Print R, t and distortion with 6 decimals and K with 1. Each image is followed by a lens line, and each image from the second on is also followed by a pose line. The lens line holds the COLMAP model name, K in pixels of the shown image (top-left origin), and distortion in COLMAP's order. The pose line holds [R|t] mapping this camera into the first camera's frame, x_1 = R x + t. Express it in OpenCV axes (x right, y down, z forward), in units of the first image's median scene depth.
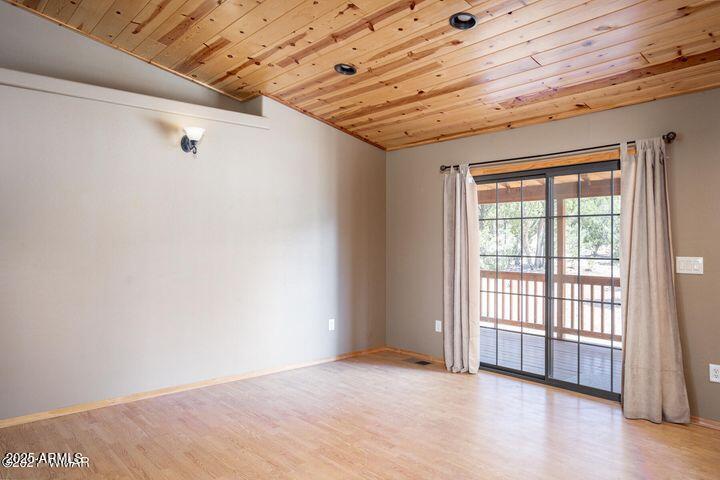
lens RADIAL K [[489.2, 0, 364.9], [0, 489.2, 238.4], [0, 0, 1]] dist [0.004819, -0.000563]
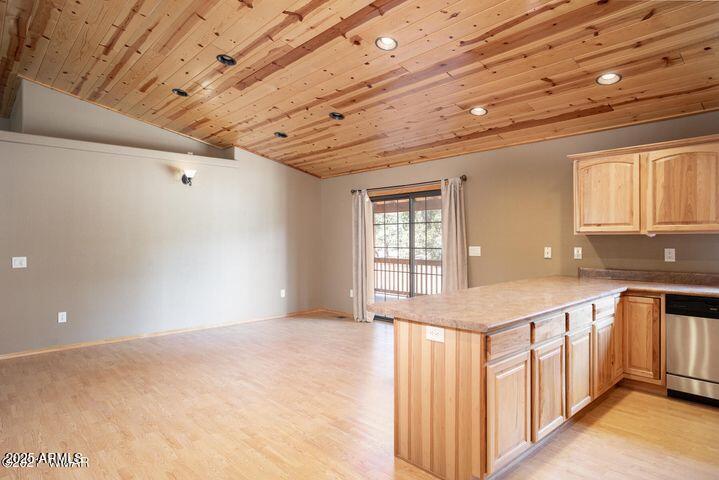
lens RADIAL K [[425.3, 0, 356.0], [0, 425.3, 236.1], [0, 0, 1]] dist [-0.005604, 0.002517]
pose [[0.999950, -0.007790, 0.006196, 0.181956], [0.007780, 0.999969, 0.001533, -0.004330], [-0.006207, -0.001485, 0.999980, -0.393039]]
